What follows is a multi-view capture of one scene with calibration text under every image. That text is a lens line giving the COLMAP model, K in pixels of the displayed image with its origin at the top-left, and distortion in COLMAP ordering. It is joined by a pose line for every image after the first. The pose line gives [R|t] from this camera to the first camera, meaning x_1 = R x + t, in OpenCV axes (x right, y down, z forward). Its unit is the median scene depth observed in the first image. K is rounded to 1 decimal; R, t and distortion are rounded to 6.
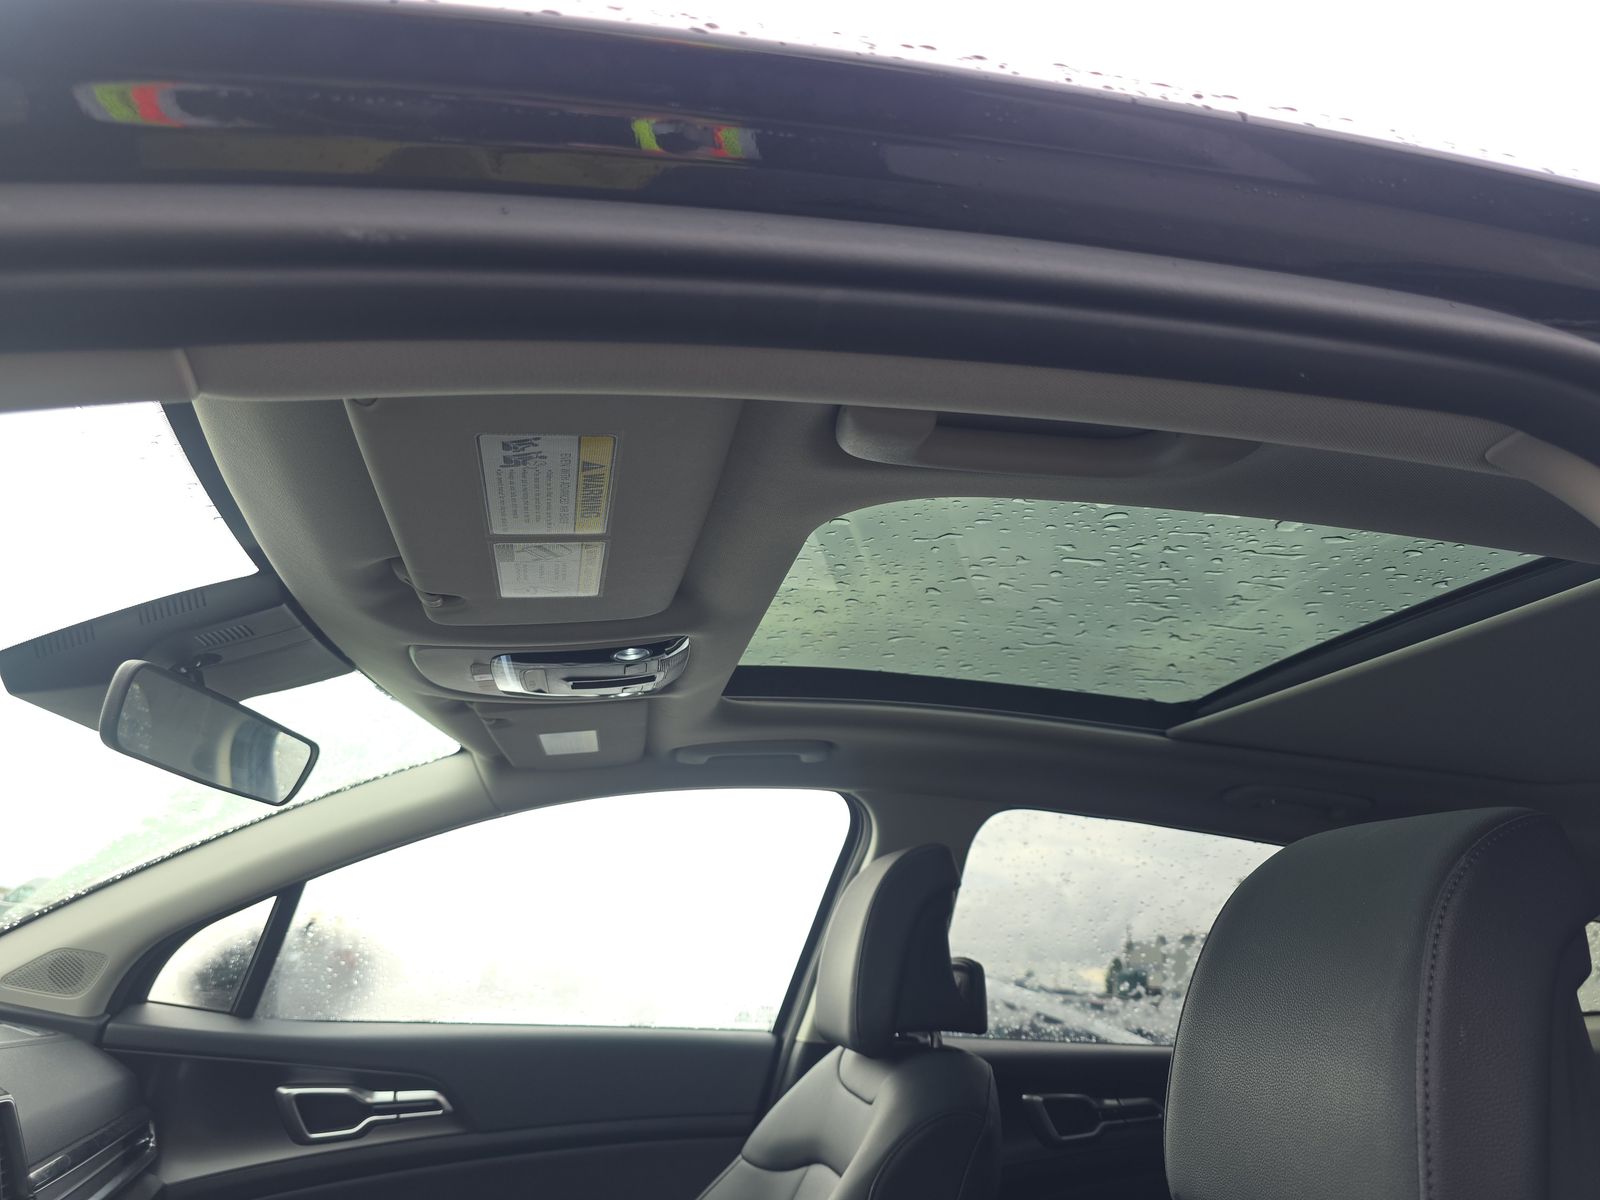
lens RADIAL K [[1078.7, 0, 800.0], [0, 1078.7, 600.0], [0, 0, 1]] dist [0.044749, -0.047190]
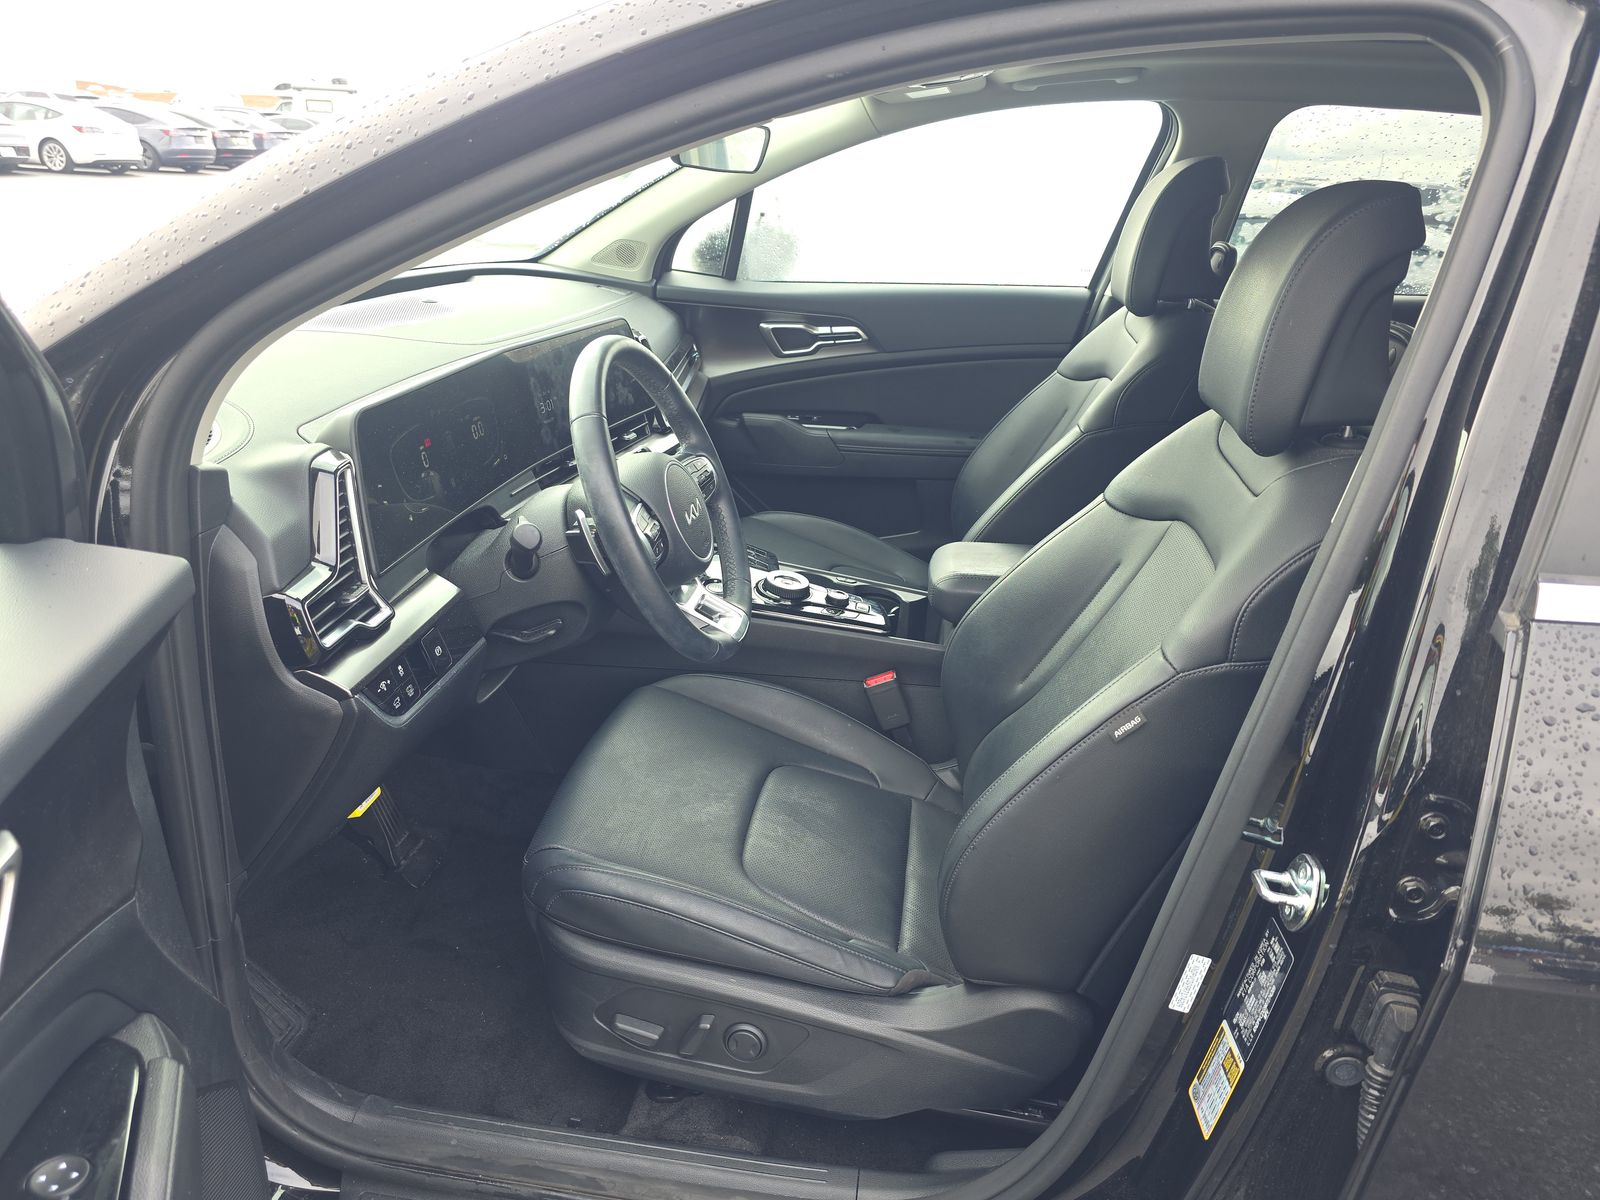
lens RADIAL K [[1078.7, 0, 800.0], [0, 1078.7, 600.0], [0, 0, 1]] dist [0.044749, -0.047190]
pose [[0.955834, 0.083567, -0.281777, 0.051320], [0.113497, 0.779408, 0.616150, -0.199085], [0.271109, -0.620918, 0.735500, -0.383986]]
